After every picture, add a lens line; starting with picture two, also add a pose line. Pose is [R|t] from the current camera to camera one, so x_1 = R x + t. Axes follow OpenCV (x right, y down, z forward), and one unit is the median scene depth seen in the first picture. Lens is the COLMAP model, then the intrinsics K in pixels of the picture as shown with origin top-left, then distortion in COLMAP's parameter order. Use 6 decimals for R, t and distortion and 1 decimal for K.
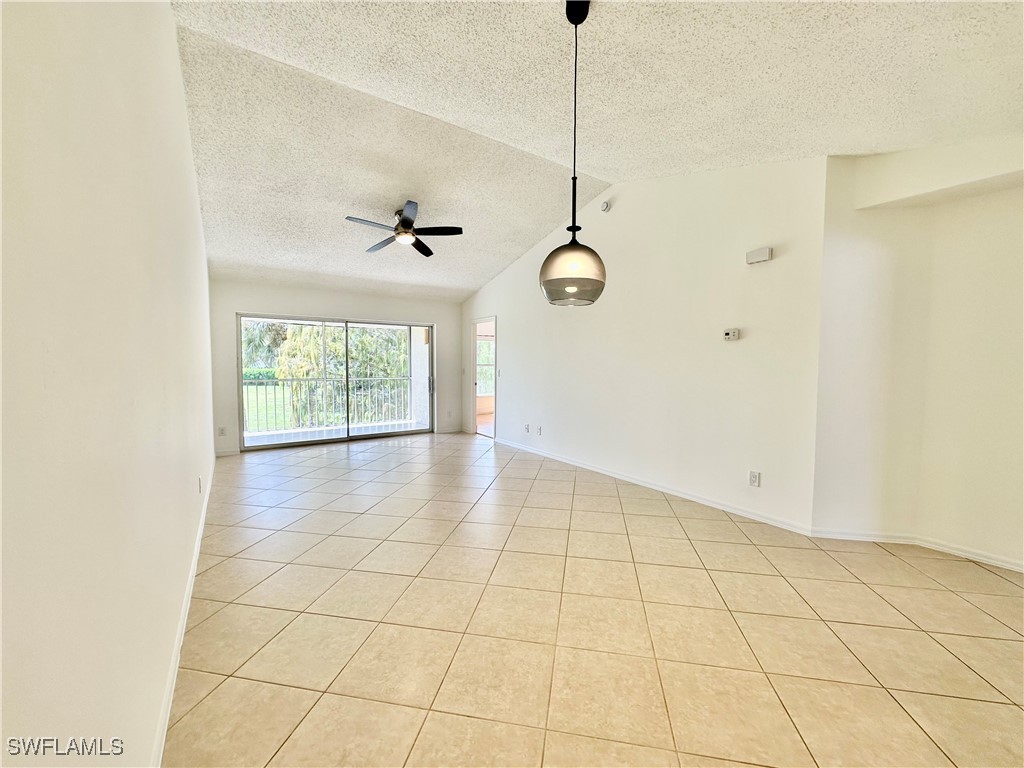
lens RADIAL K [[408.9, 0, 512.2], [0, 408.9, 383.0], [0, 0, 1]] dist [-0.002676, 0.000565]
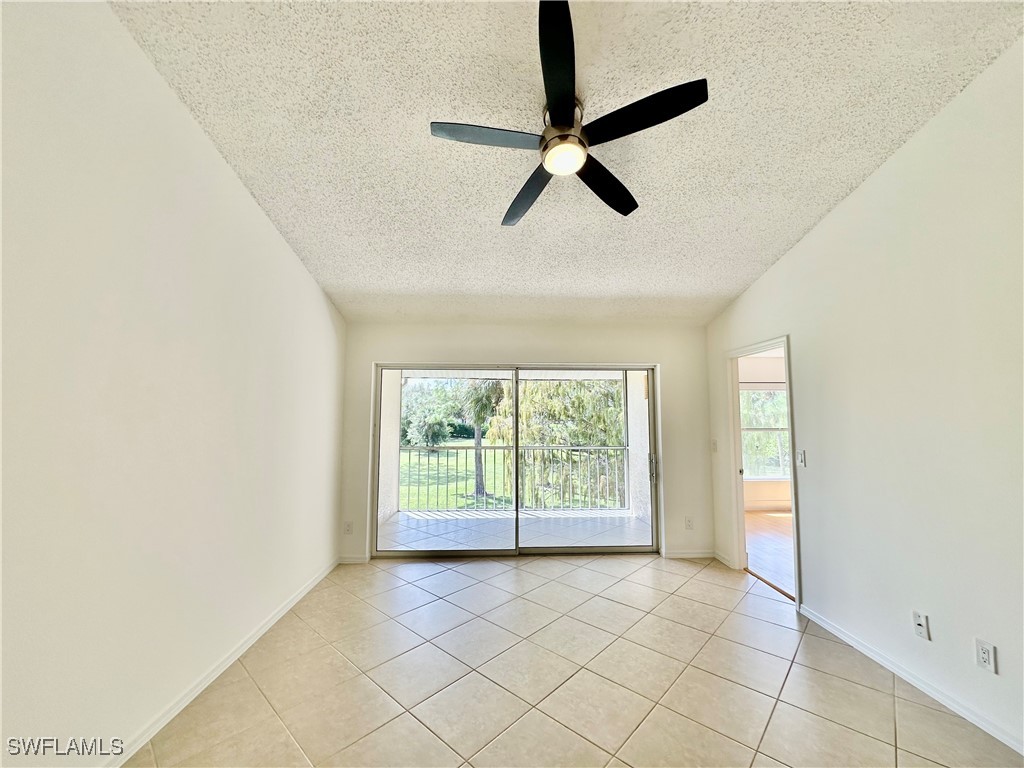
lens RADIAL K [[408.9, 0, 512.2], [0, 408.9, 383.0], [0, 0, 1]] dist [-0.002676, 0.000565]
pose [[0.846242, -0.047977, -0.530634, -0.061367], [-0.023463, 0.991615, -0.127076, -0.042045], [0.532282, 0.119987, 0.838021, 0.441235]]
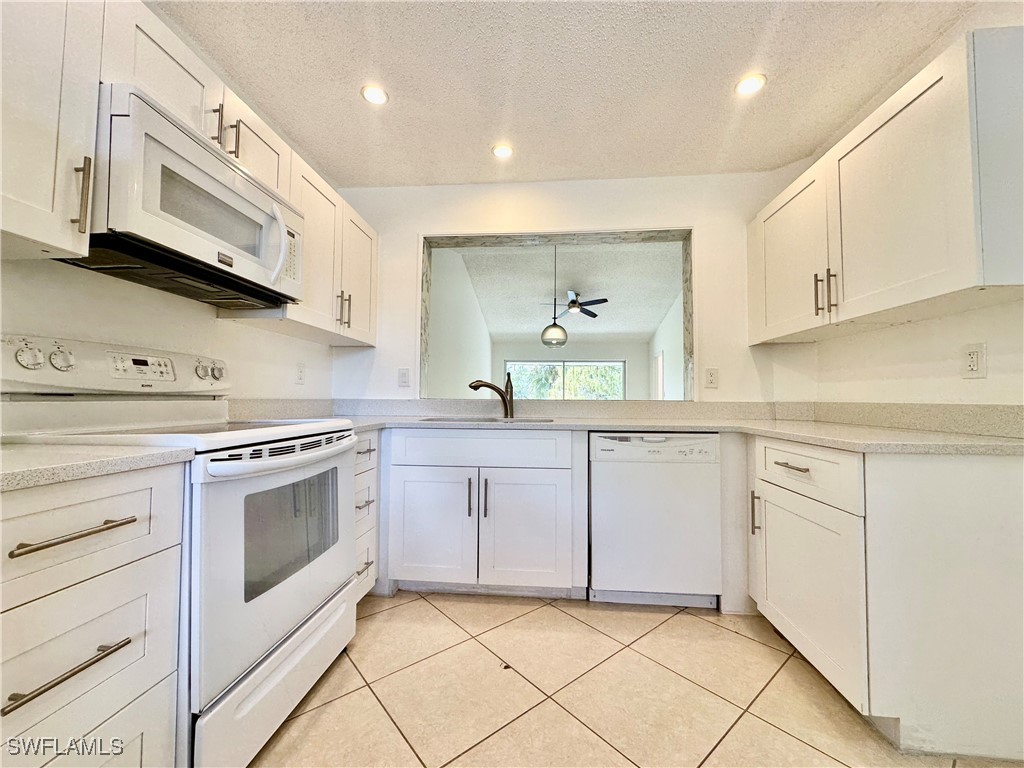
lens RADIAL K [[408.9, 0, 512.2], [0, 408.9, 383.0], [0, 0, 1]] dist [-0.002676, 0.000565]
pose [[0.769639, -0.021672, -0.638112, 0.417755], [-0.041189, 0.995657, -0.083494, 0.065263], [0.637150, 0.090543, 0.765403, -0.286530]]
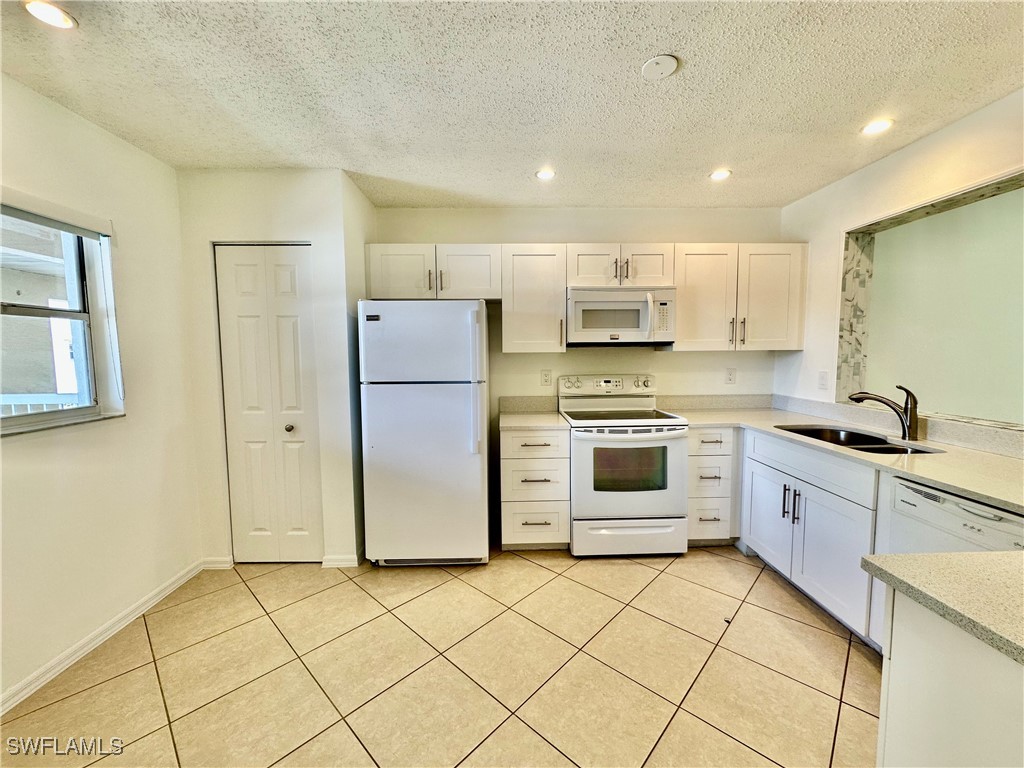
lens RADIAL K [[408.9, 0, 512.2], [0, 408.9, 383.0], [0, 0, 1]] dist [-0.002676, 0.000565]
pose [[-0.544037, 0.068332, -0.836274, 0.596297], [-0.036505, 0.993807, 0.104952, 0.001396], [0.838267, 0.087626, -0.538173, -0.087015]]
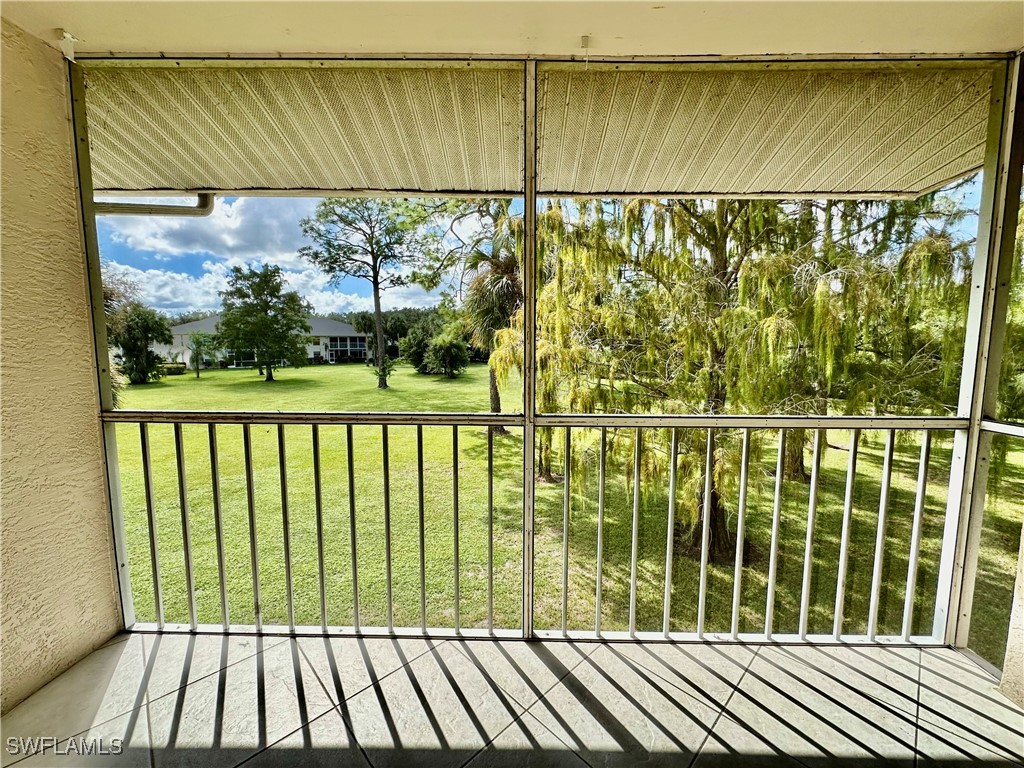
lens RADIAL K [[408.9, 0, 512.2], [0, 408.9, 383.0], [0, 0, 1]] dist [-0.002676, 0.000565]
pose [[0.810770, 0.062737, -0.581993, -0.452119], [-0.037547, 0.997766, 0.055249, -0.044854], [0.584159, -0.022942, 0.811315, 1.081948]]
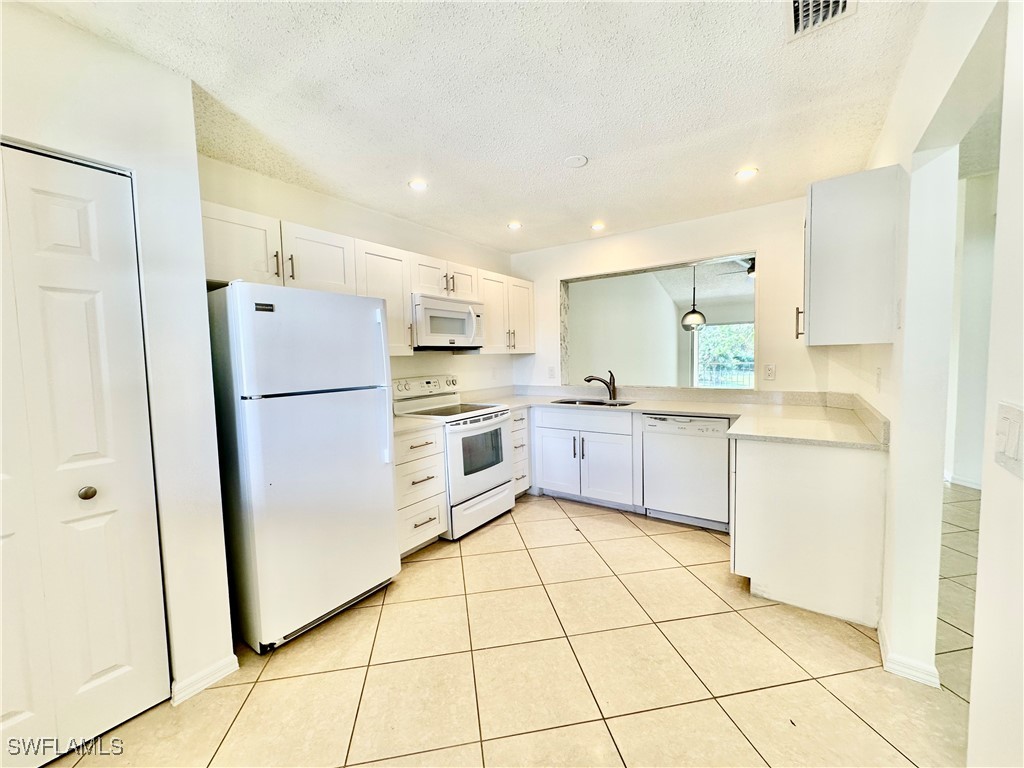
lens RADIAL K [[408.9, 0, 512.2], [0, 408.9, 383.0], [0, 0, 1]] dist [-0.002676, 0.000565]
pose [[0.346560, 0.051926, -0.936590, 0.662933], [-0.023897, 0.998631, 0.046523, 0.019225], [0.937724, 0.006259, 0.347326, -0.329367]]
